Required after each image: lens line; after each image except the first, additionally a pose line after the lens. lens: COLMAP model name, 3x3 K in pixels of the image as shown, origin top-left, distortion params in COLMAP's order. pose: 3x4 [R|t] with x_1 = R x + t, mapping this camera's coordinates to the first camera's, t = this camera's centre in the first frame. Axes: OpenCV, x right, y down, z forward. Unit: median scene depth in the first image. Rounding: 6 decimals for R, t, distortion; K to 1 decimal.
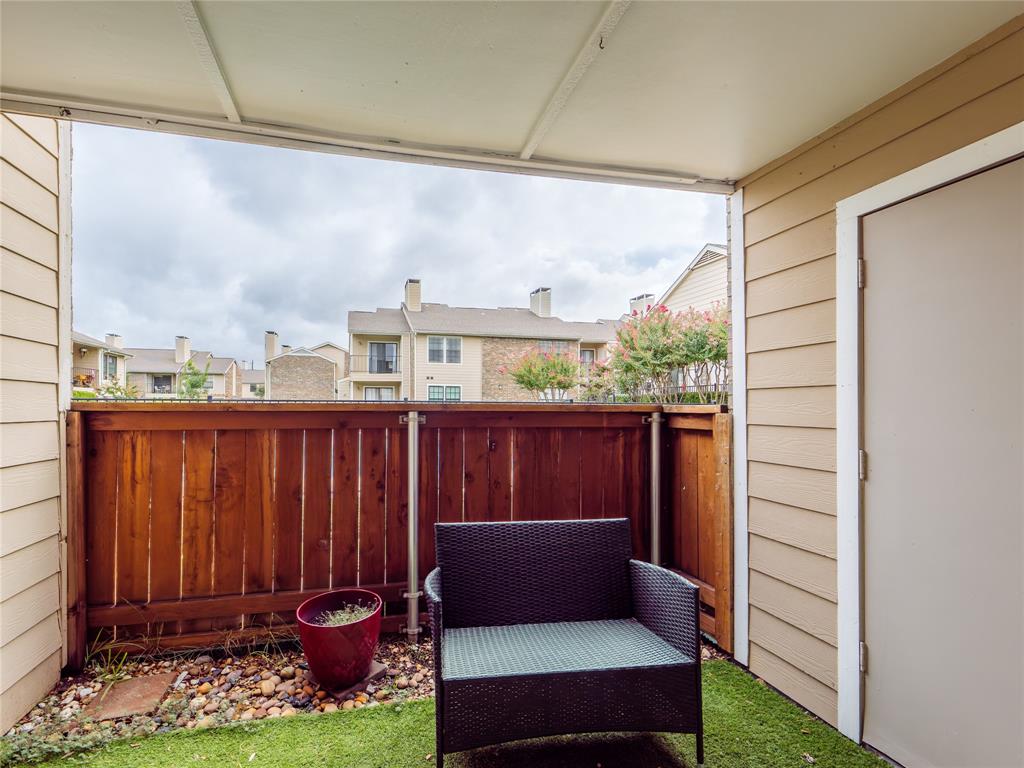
lens RADIAL K [[503.4, 0, 474.6], [0, 503.4, 397.3], [0, 0, 1]] dist [-0.000005, -0.000280]
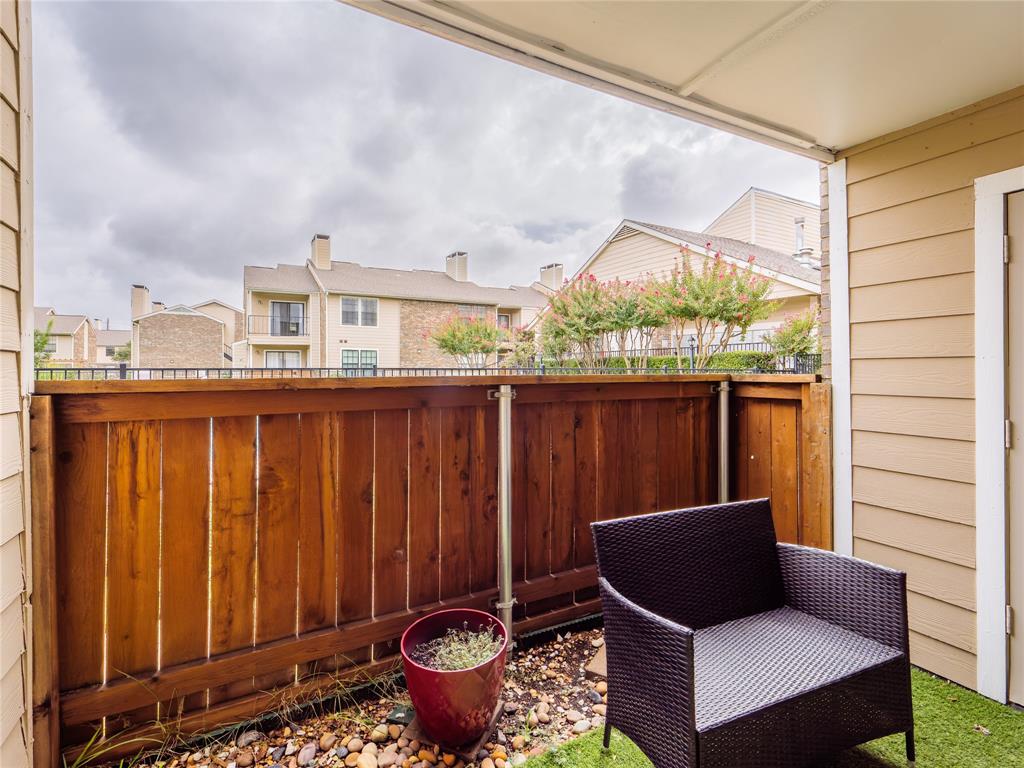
lens RADIAL K [[500.1, 0, 514.0], [0, 500.1, 361.4], [0, 0, 1]] dist [0.001825, 0.000619]
pose [[0.963203, -0.002528, 0.268765, -0.329232], [0.002379, 0.999997, 0.000879, -0.012111], [-0.268766, -0.000207, 0.963205, 0.191323]]
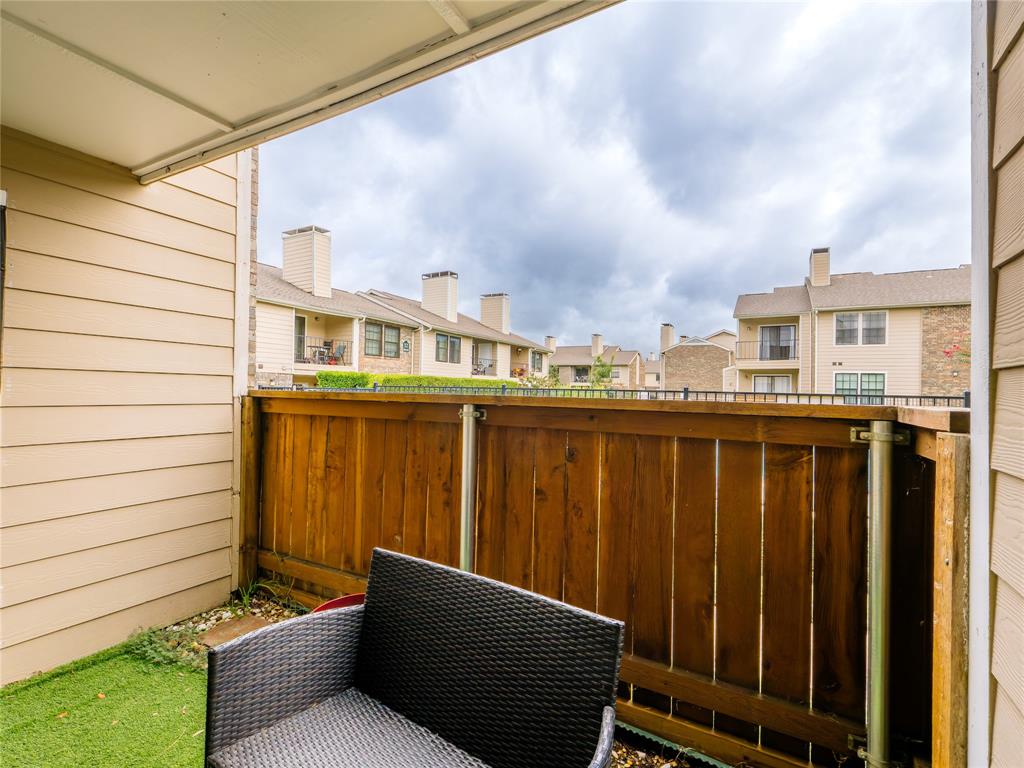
lens RADIAL K [[481.5, 0, 503.7], [0, 481.5, 382.0], [0, 0, 1]] dist [-0.001068, -0.000644]
pose [[0.733688, -0.001136, -0.679486, 0.457414], [-0.004579, 0.999968, -0.006616, -0.004001], [0.679471, 0.007965, 0.733659, 0.453215]]
